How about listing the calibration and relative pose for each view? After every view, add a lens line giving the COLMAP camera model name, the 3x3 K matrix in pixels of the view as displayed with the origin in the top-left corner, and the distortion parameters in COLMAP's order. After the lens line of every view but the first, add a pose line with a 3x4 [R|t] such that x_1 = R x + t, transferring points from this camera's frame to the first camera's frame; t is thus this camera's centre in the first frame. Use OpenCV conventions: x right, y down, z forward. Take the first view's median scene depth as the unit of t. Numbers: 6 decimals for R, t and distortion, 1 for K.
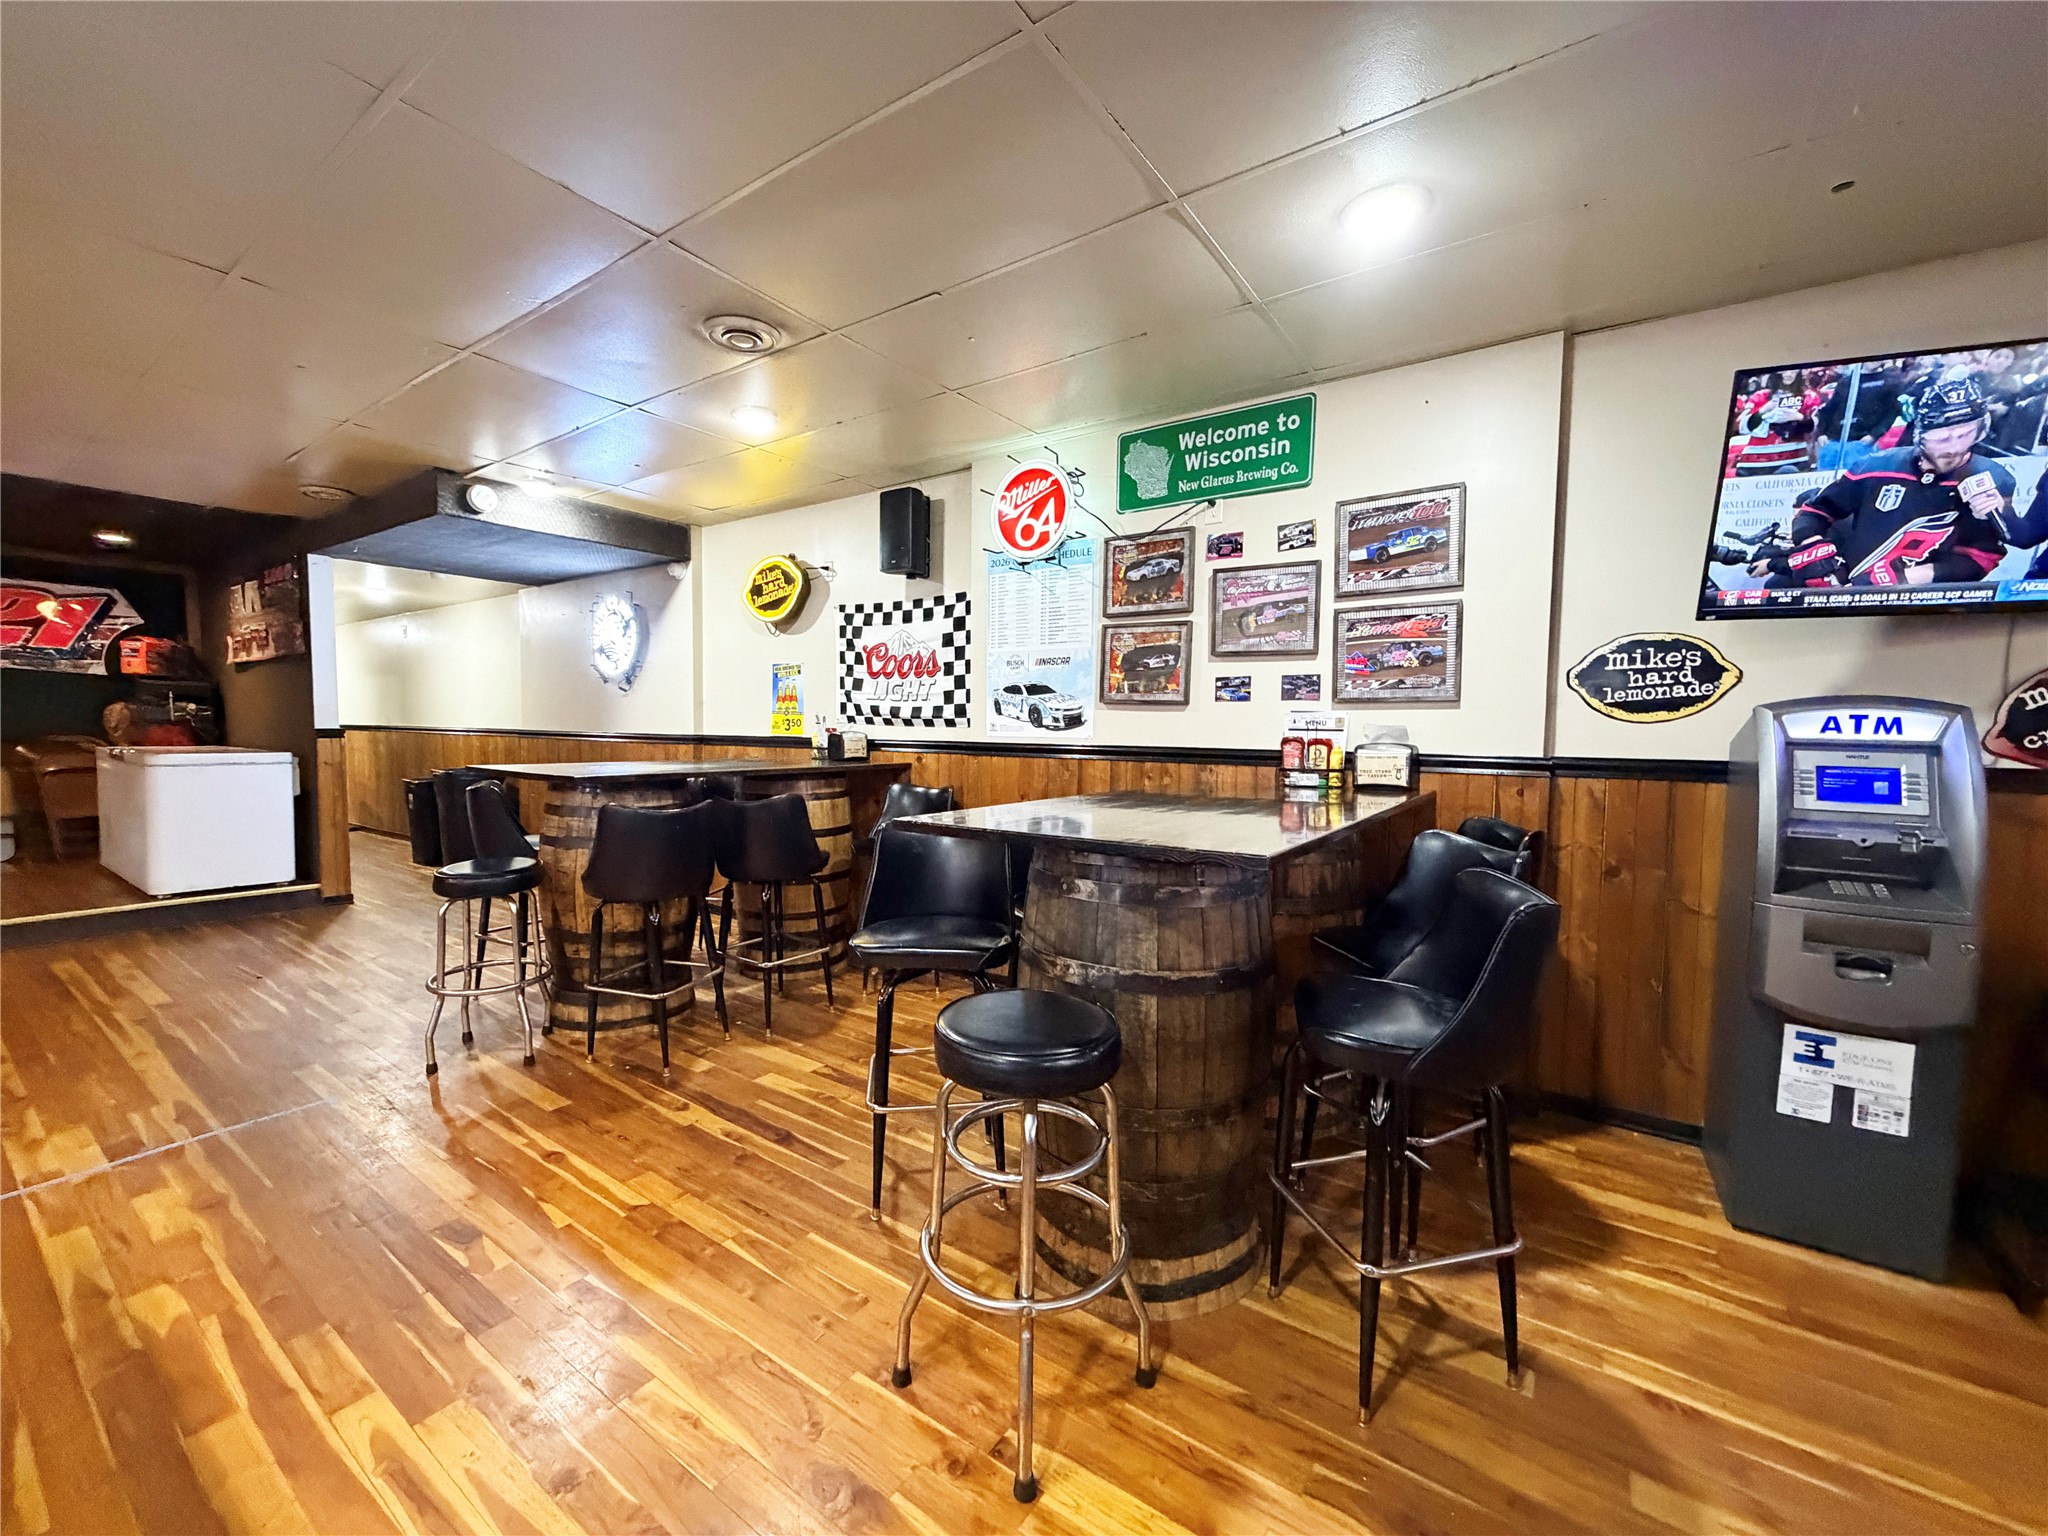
lens RADIAL K [[815.1, 0, 1026.5], [0, 815.1, 772.2], [0, 0, 1]] dist [0.000147, -0.000120]
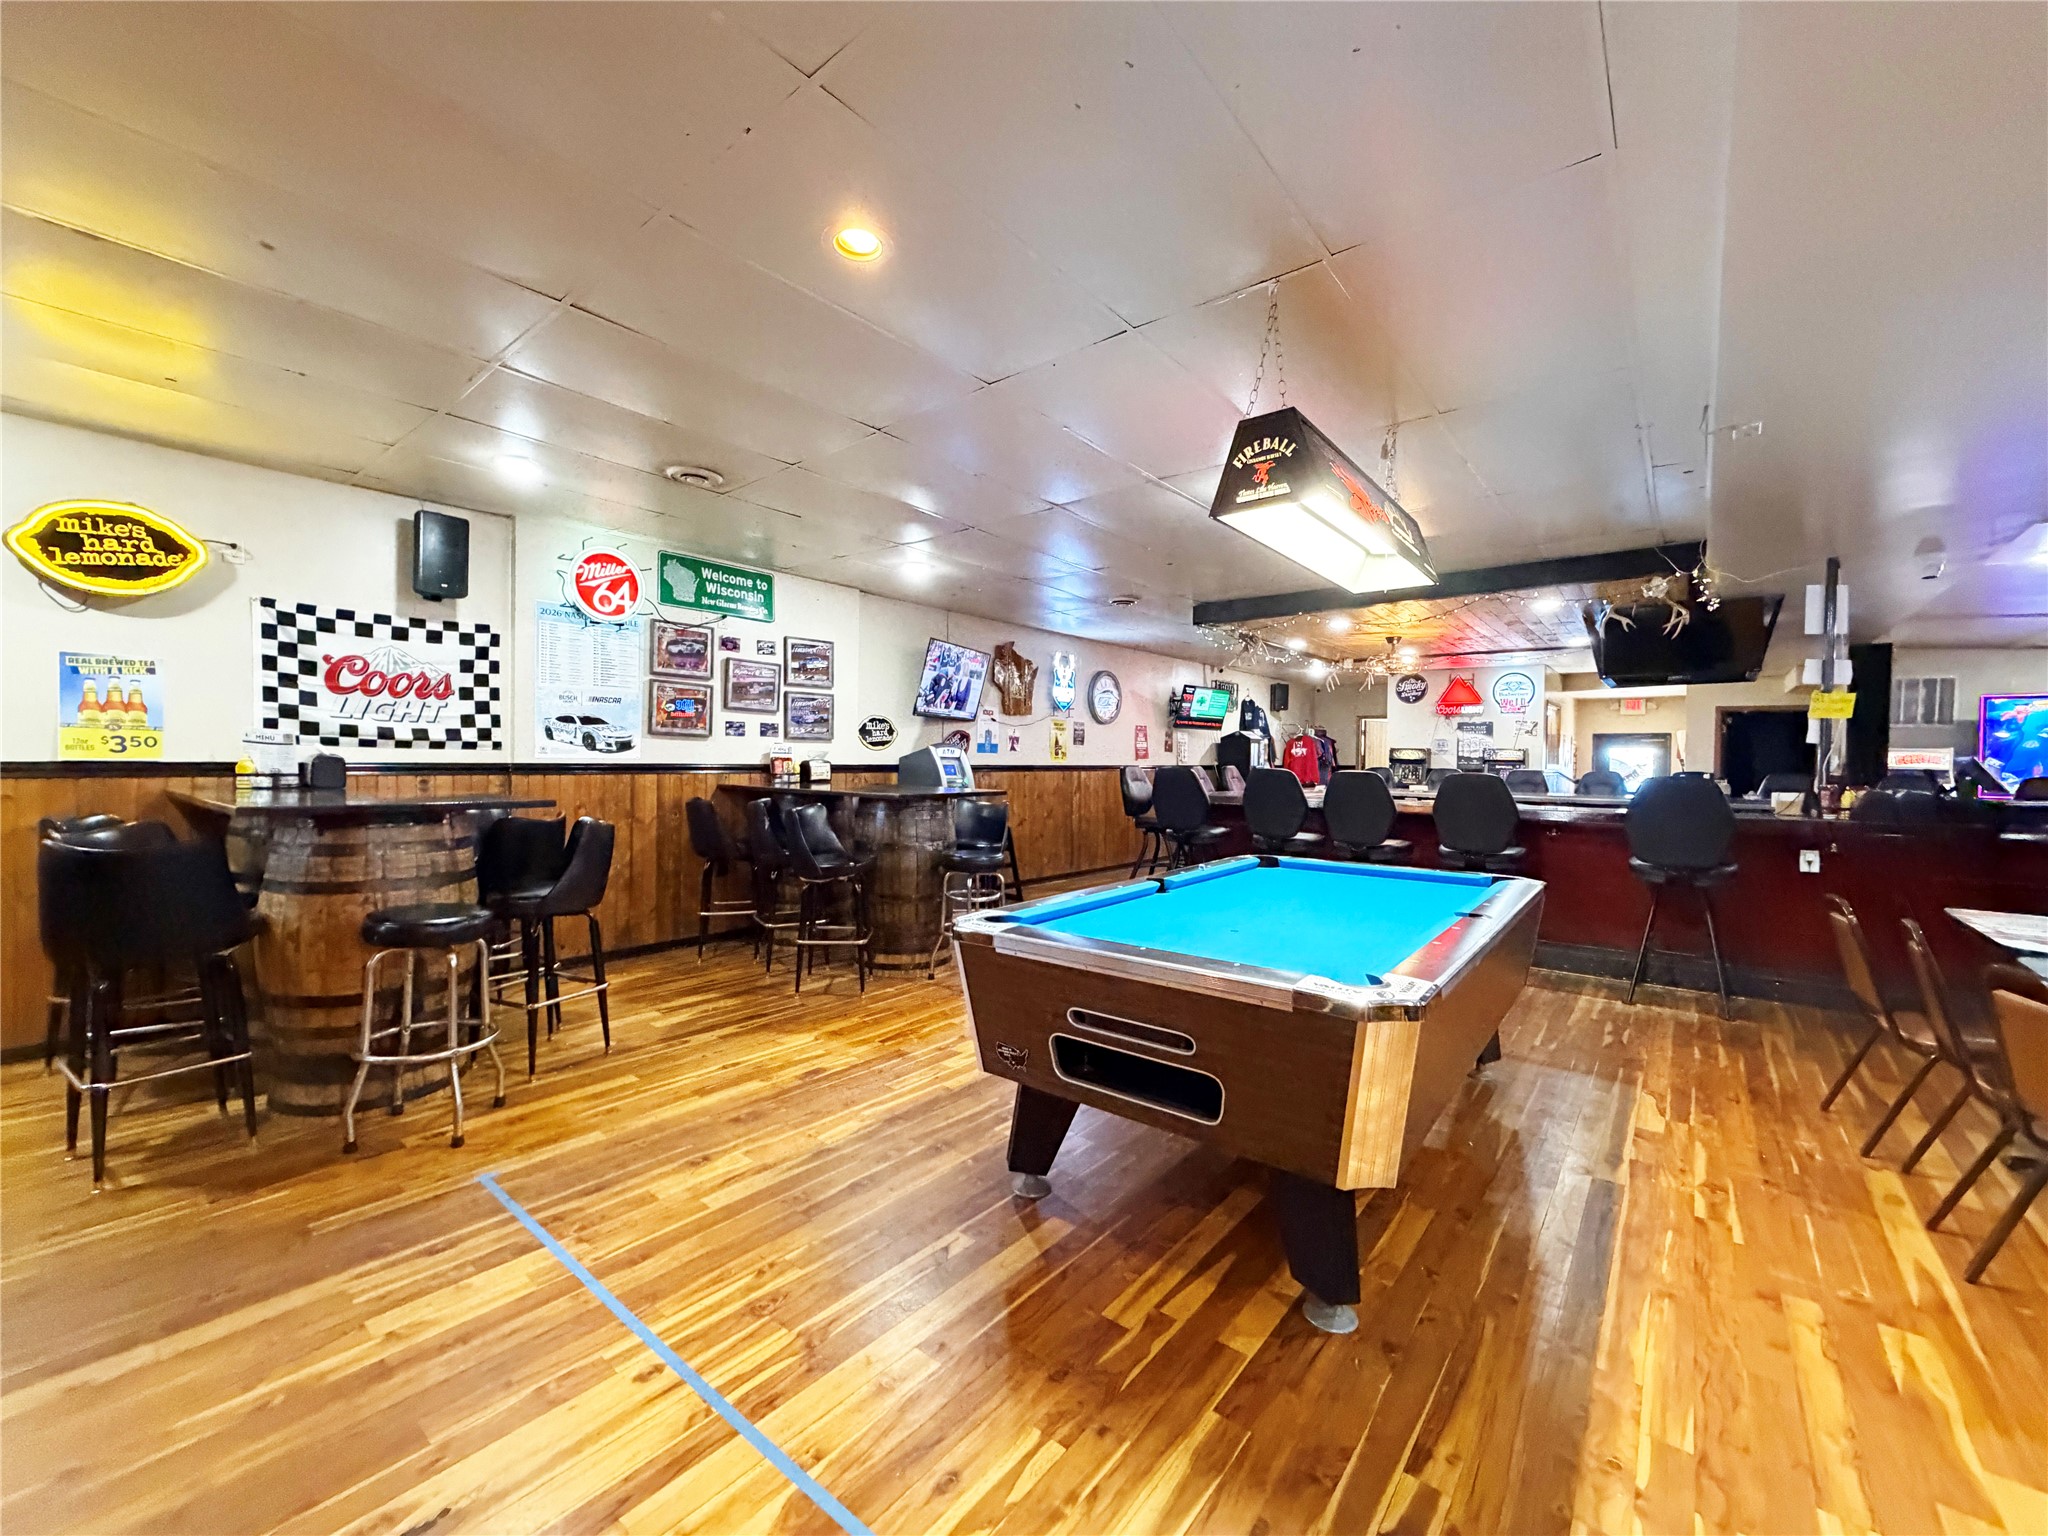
lens RADIAL K [[815.1, 0, 1018.2], [0, 815.1, 769.5], [0, 0, 1]] dist [0.000147, -0.000120]
pose [[0.084296, -0.024959, 0.996128, -1.233781], [0.042265, 0.998876, 0.021451, -0.025613], [-0.995544, 0.040293, 0.085256, 0.241731]]
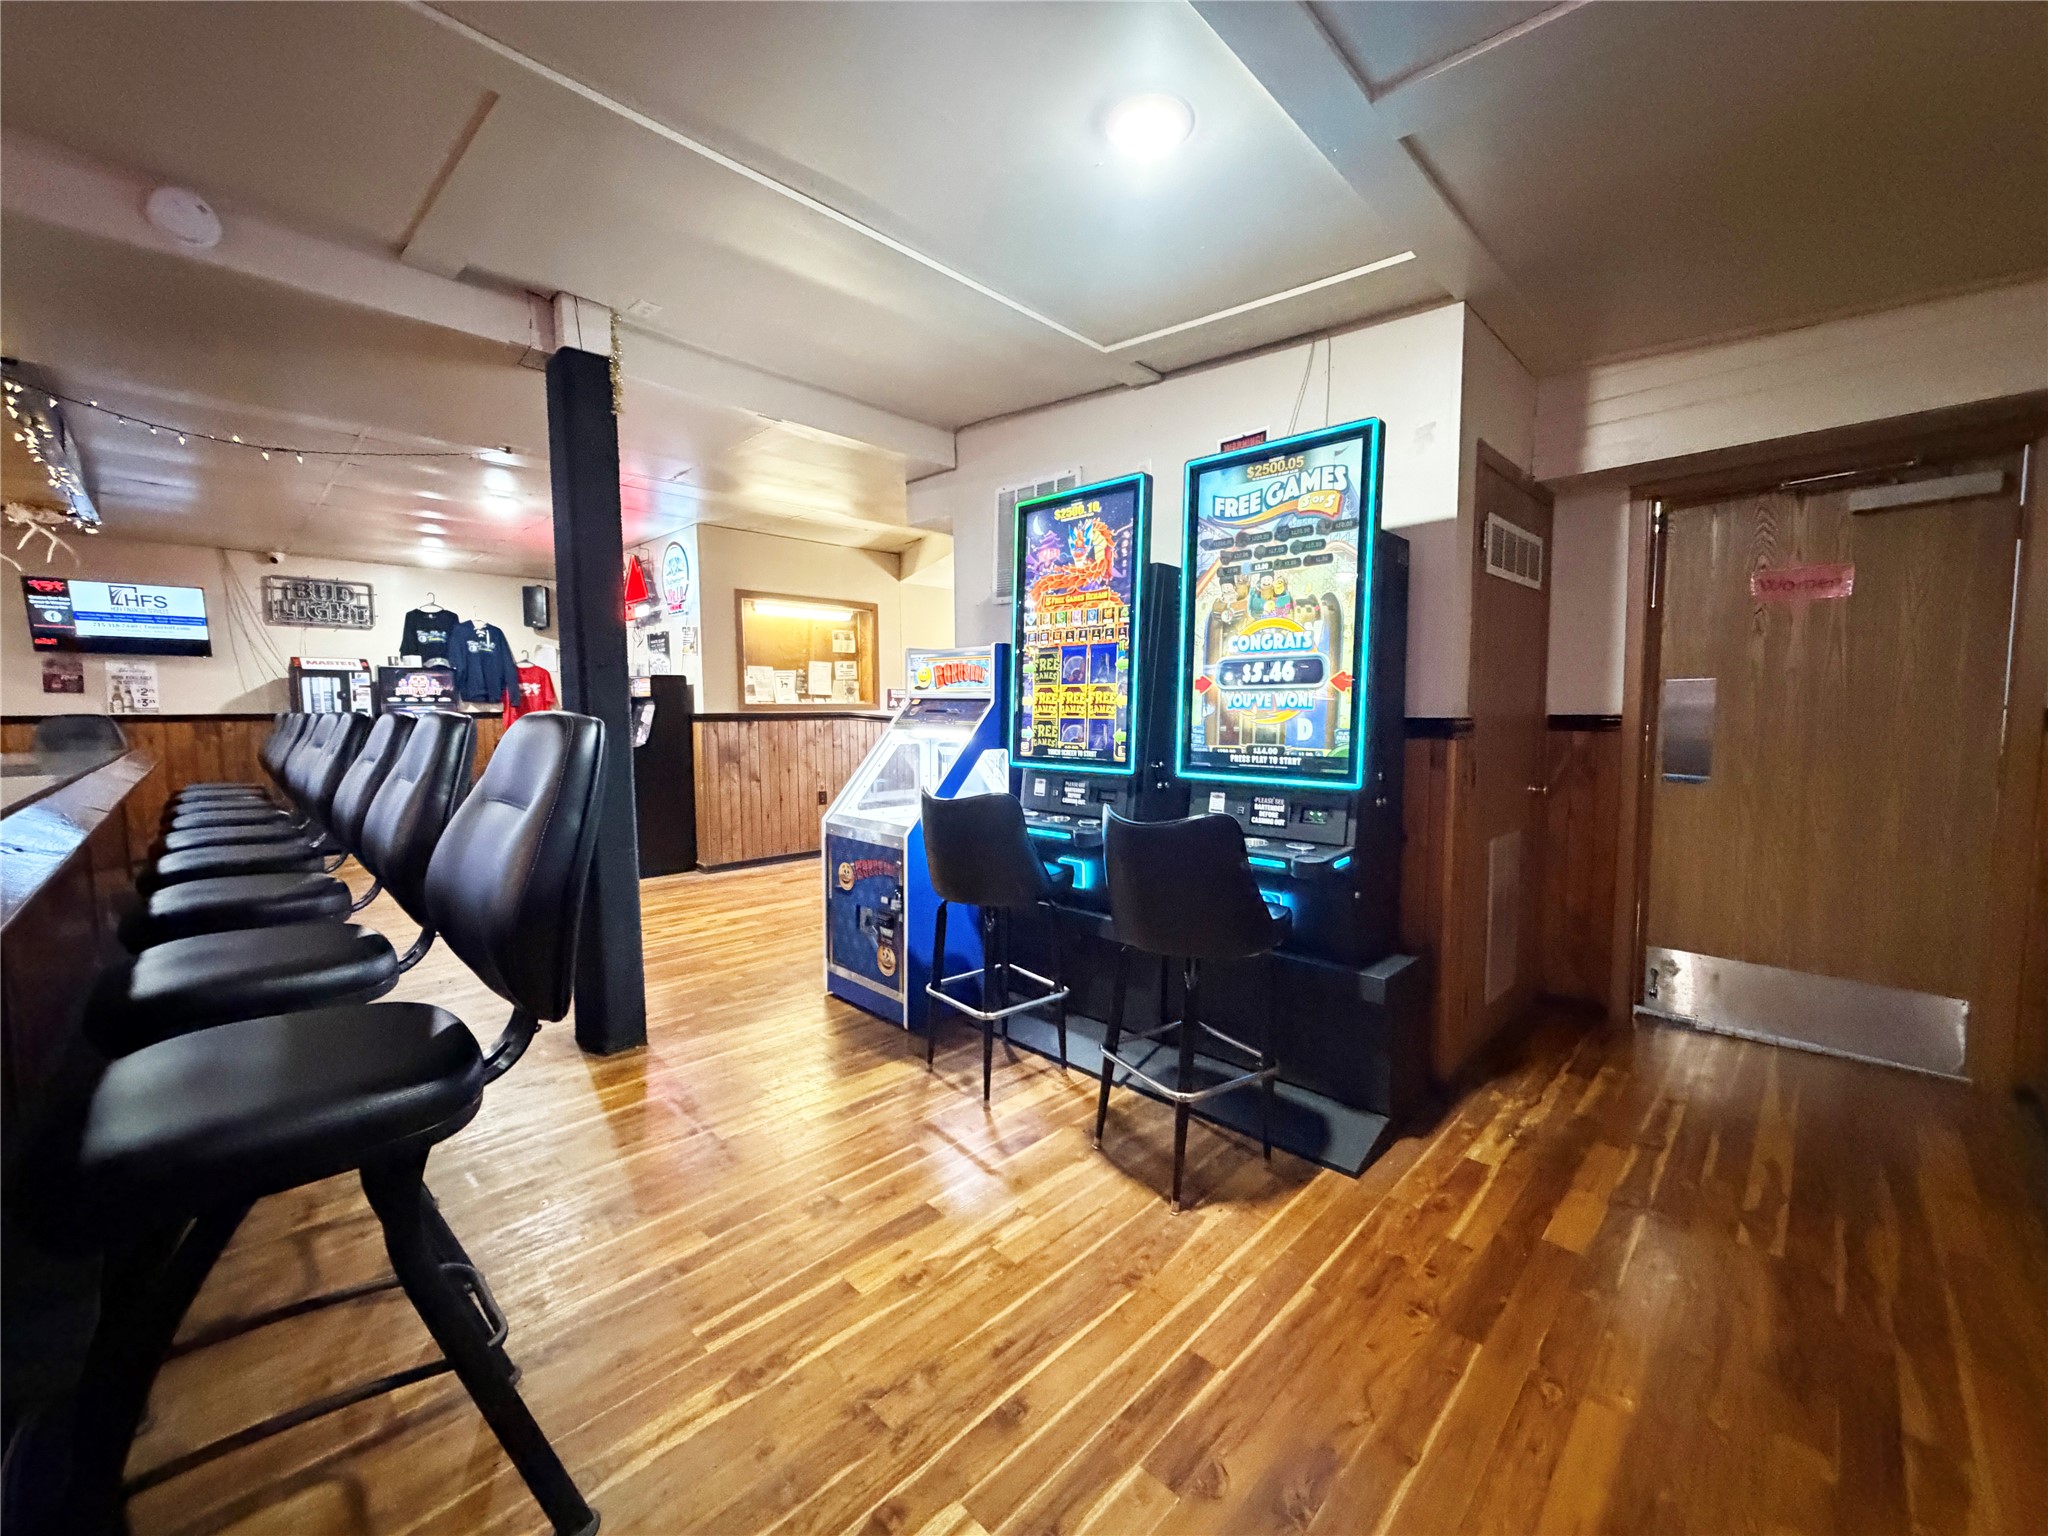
lens RADIAL K [[815.1, 0, 1022.0], [0, 815.1, 770.7], [0, 0, 1]] dist [0.000147, -0.000120]
pose [[0.172246, -0.087389, 0.981170, 0.282815], [0.060547, 0.995113, 0.078002, 0.143659], [-0.983191, 0.045971, 0.176695, -2.263282]]
